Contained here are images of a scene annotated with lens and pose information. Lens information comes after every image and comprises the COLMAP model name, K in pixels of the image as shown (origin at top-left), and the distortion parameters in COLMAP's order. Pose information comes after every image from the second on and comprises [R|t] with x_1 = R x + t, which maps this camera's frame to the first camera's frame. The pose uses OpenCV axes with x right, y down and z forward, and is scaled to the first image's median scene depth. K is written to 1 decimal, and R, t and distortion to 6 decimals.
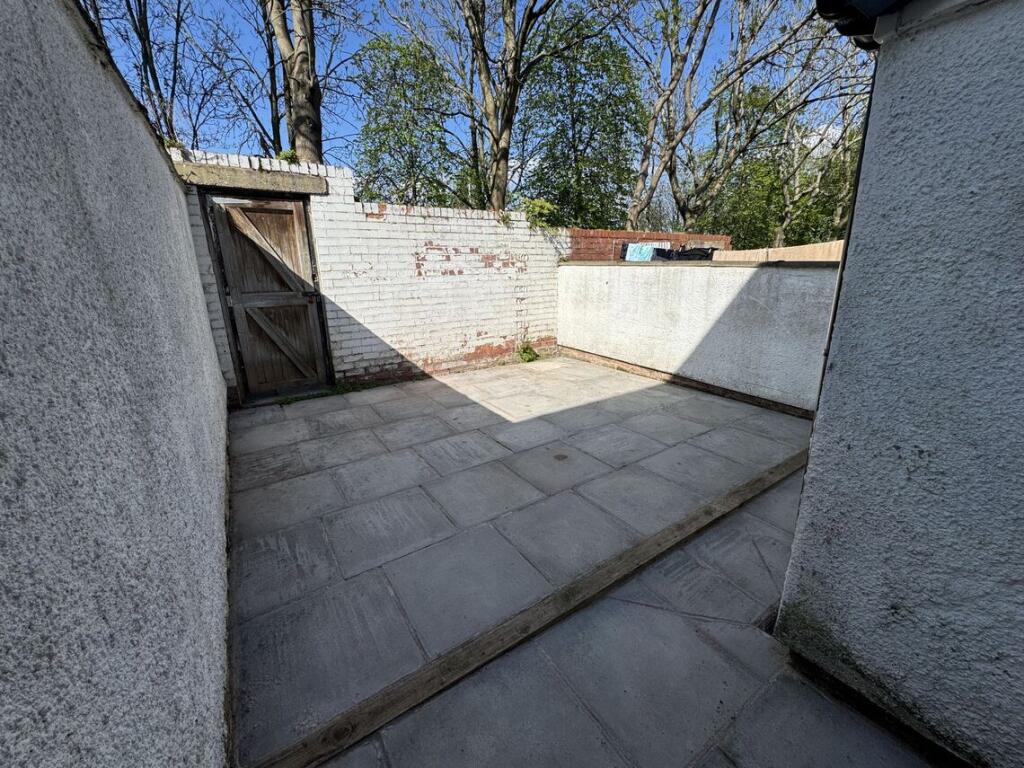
lens RADIAL K [[410.0, 0, 512.0], [0, 410.0, 384.0], [0, 0, 1]] dist [-0.002598, -0.000494]
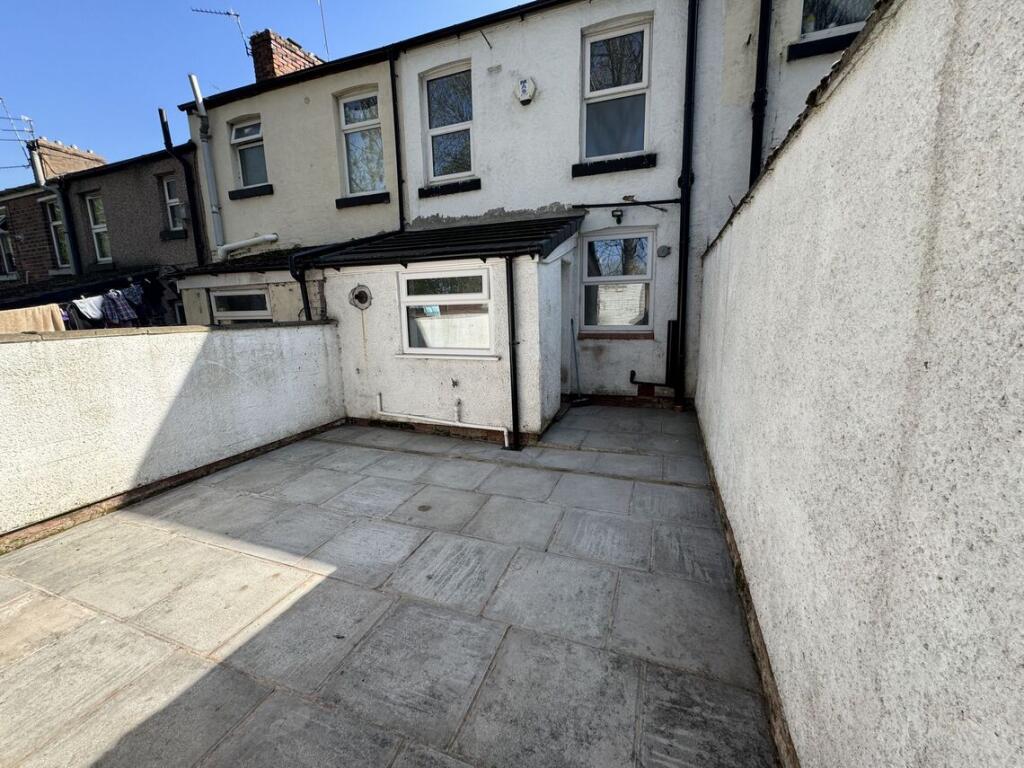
lens RADIAL K [[410.0, 0, 512.0], [0, 410.0, 384.0], [0, 0, 1]] dist [-0.002598, -0.000494]
pose [[-0.587776, -0.126199, 0.799121, -0.666051], [0.262914, 0.904349, 0.336197, -0.327089], [-0.765112, 0.407709, -0.498375, 1.039951]]
